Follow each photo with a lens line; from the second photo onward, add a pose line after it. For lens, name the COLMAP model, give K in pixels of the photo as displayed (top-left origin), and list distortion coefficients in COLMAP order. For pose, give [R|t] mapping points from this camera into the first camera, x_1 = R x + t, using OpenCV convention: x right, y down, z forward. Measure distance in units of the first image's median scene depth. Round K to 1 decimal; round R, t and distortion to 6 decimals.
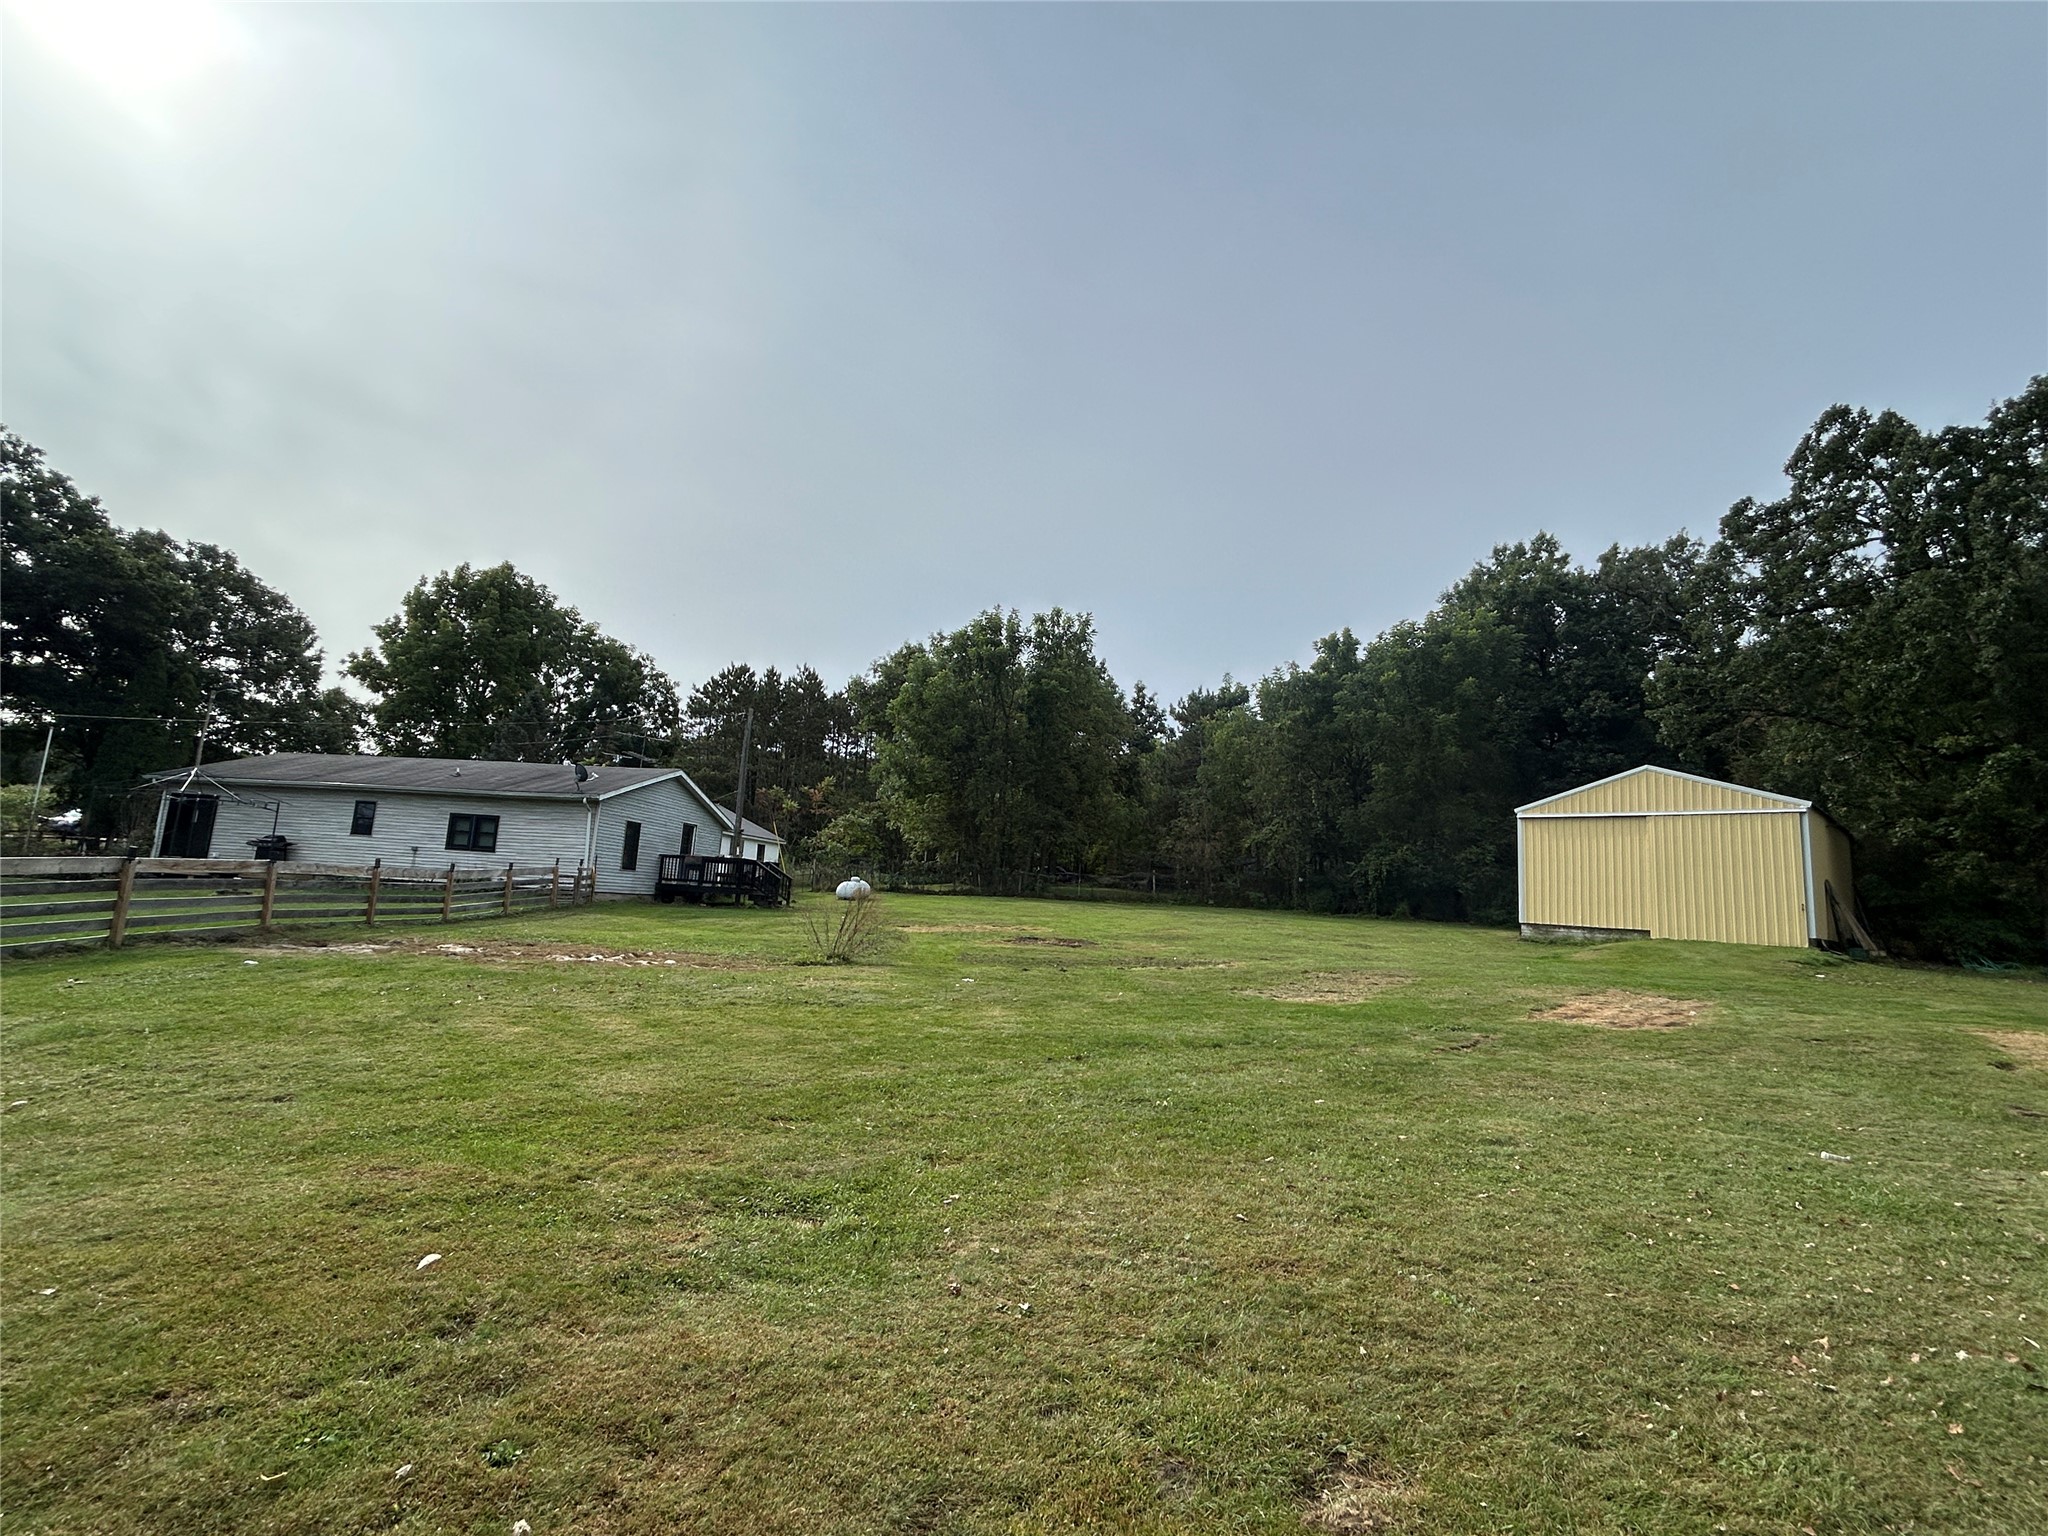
lens RADIAL K [[934.5, 0, 1024.0], [0, 934.5, 768.0], [0, 0, 1]] dist [-0.003787, -0.000277]
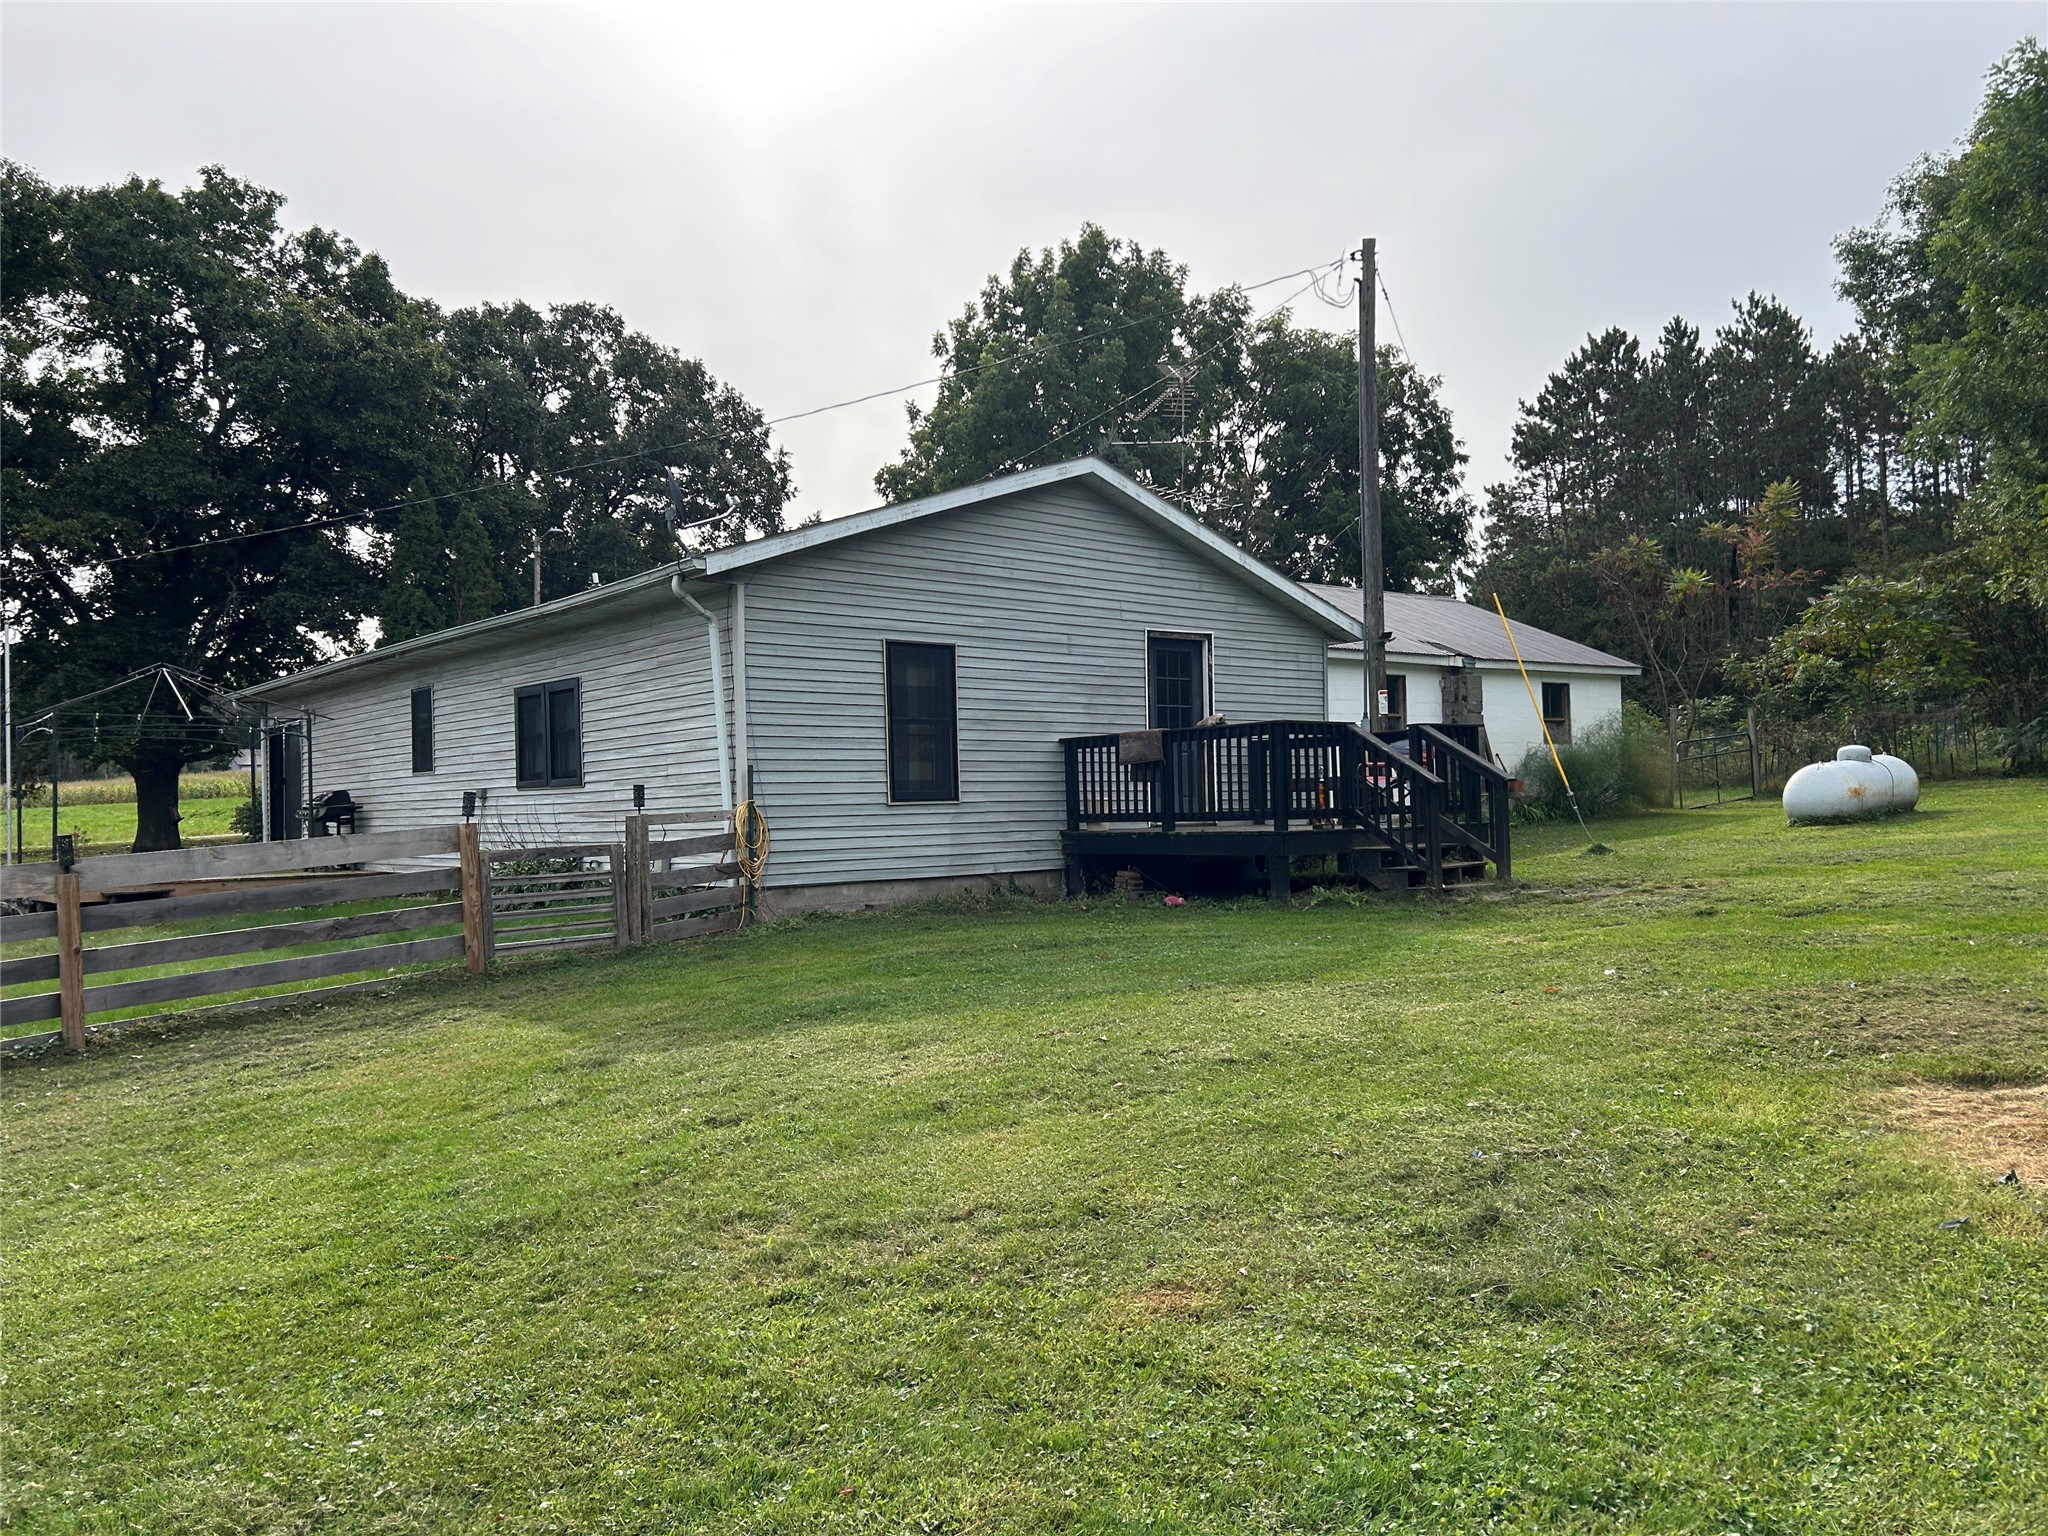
lens RADIAL K [[1532.3, 0, 1047.7], [0, 1532.3, 766.0], [0, 0, 1]] dist [0.056598, -0.050793]
pose [[0.749097, -0.096168, -0.655443, -0.043448], [0.167007, 0.984865, 0.046368, 0.052387], [0.641064, -0.144198, 0.753820, 0.419894]]
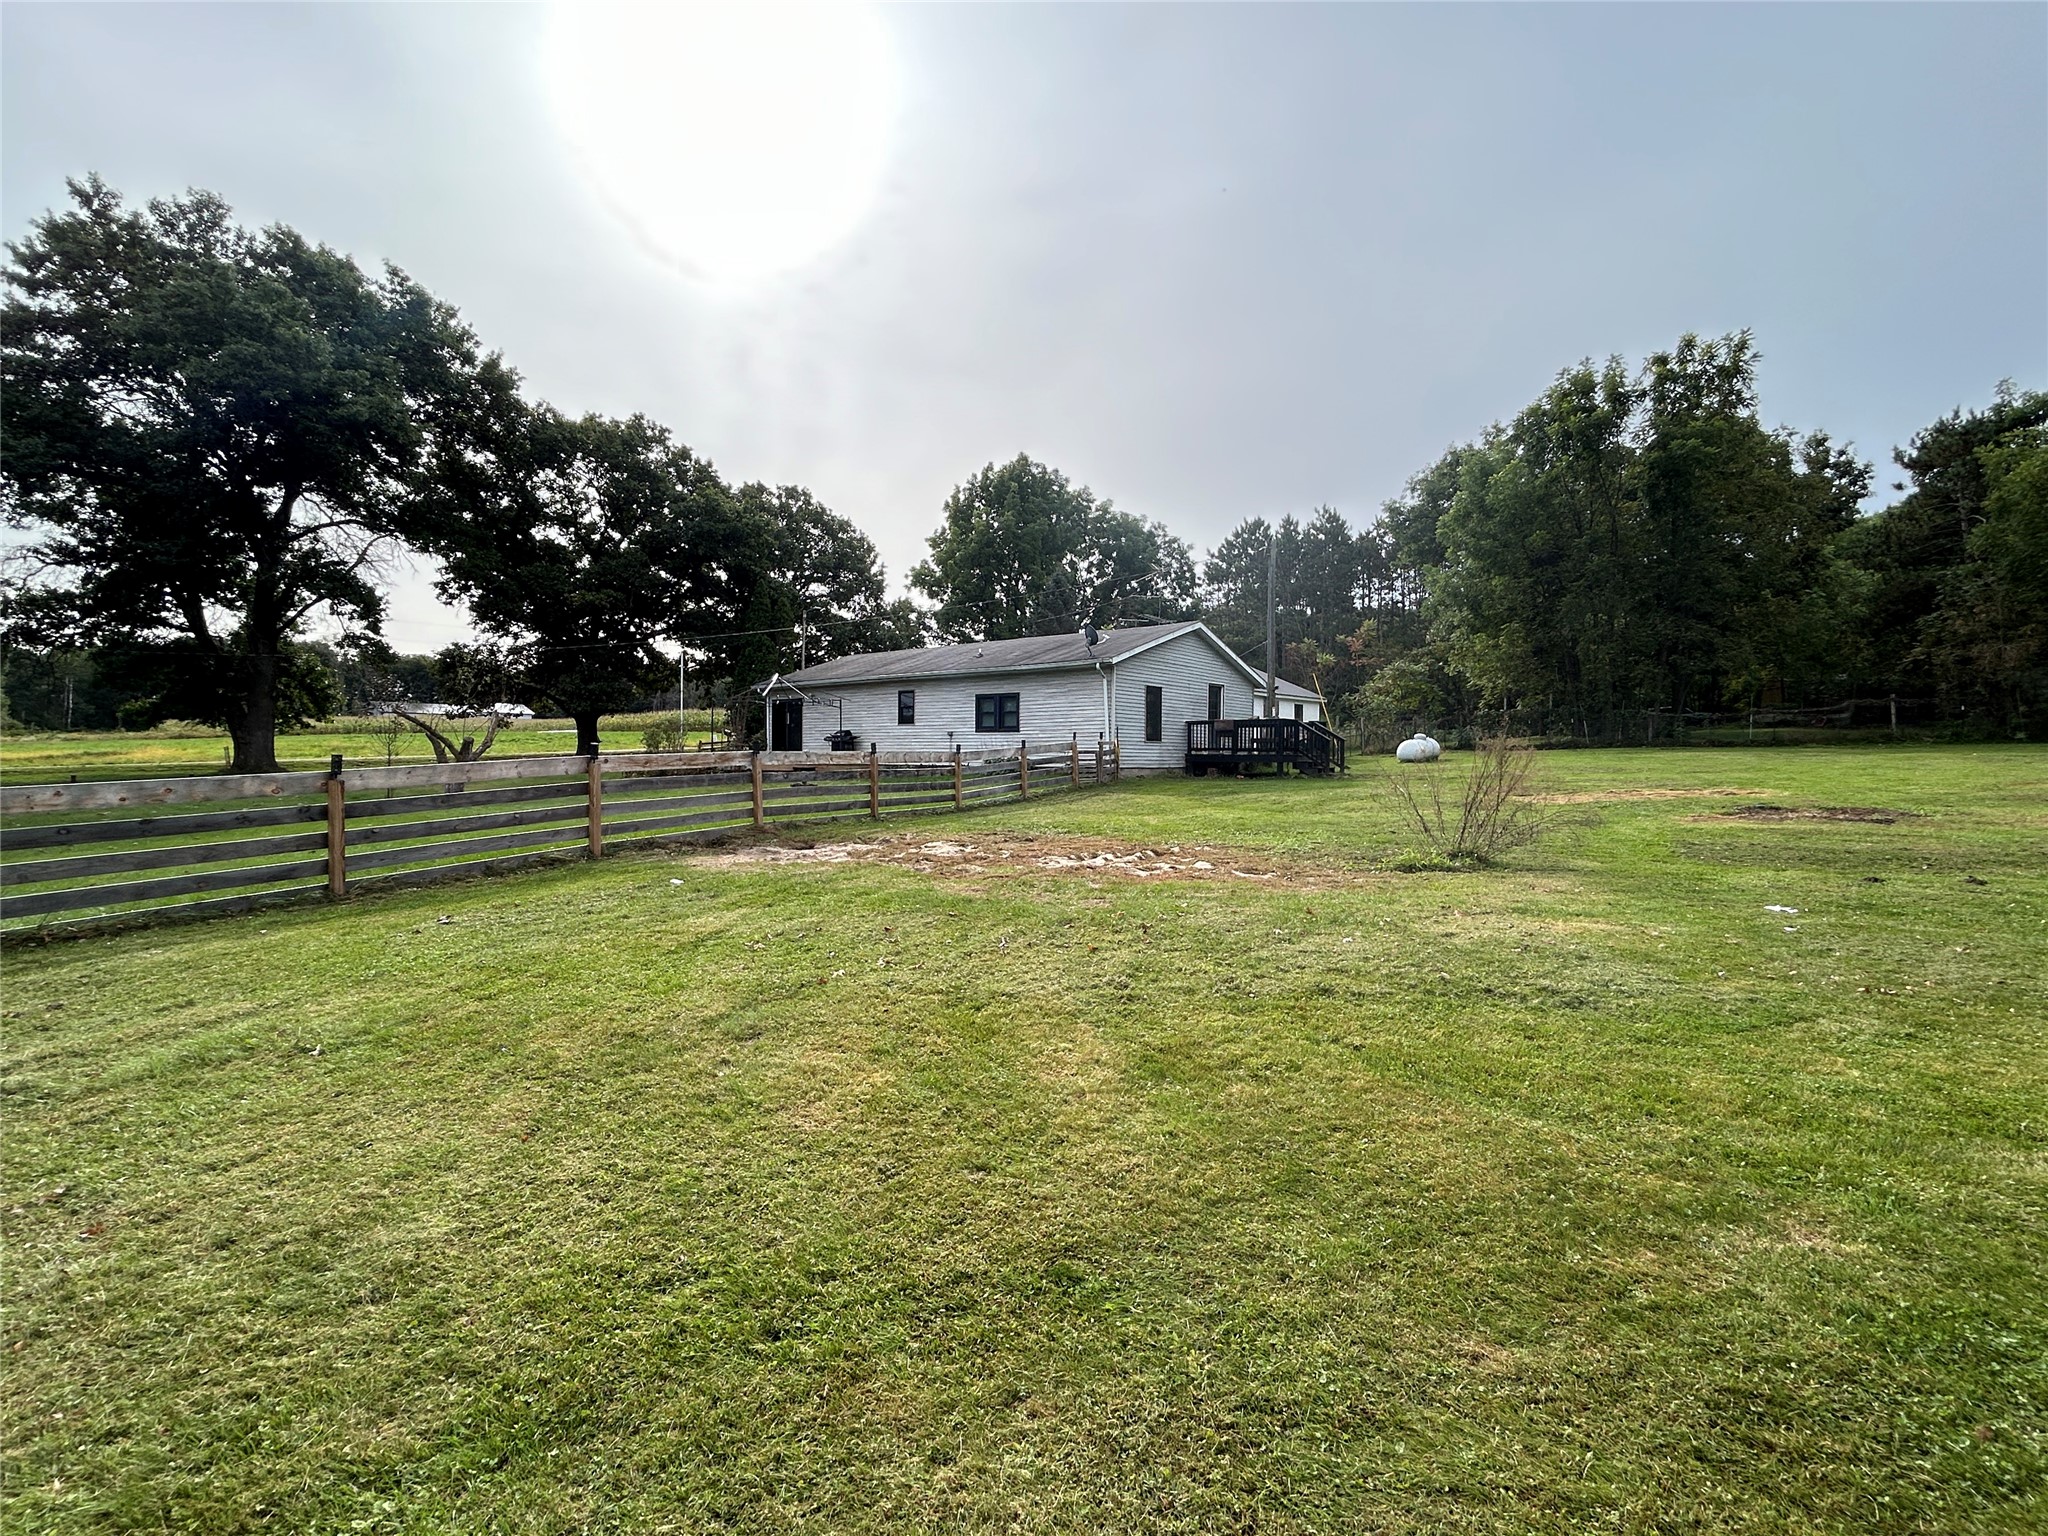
lens RADIAL K [[934.5, 0, 1024.0], [0, 934.5, 768.0], [0, 0, 1]] dist [-0.003787, -0.000277]
pose [[0.849019, -0.048324, -0.526148, -0.042913], [0.121710, 0.986916, 0.105753, 0.016965], [0.514153, -0.153824, 0.843792, 0.124594]]
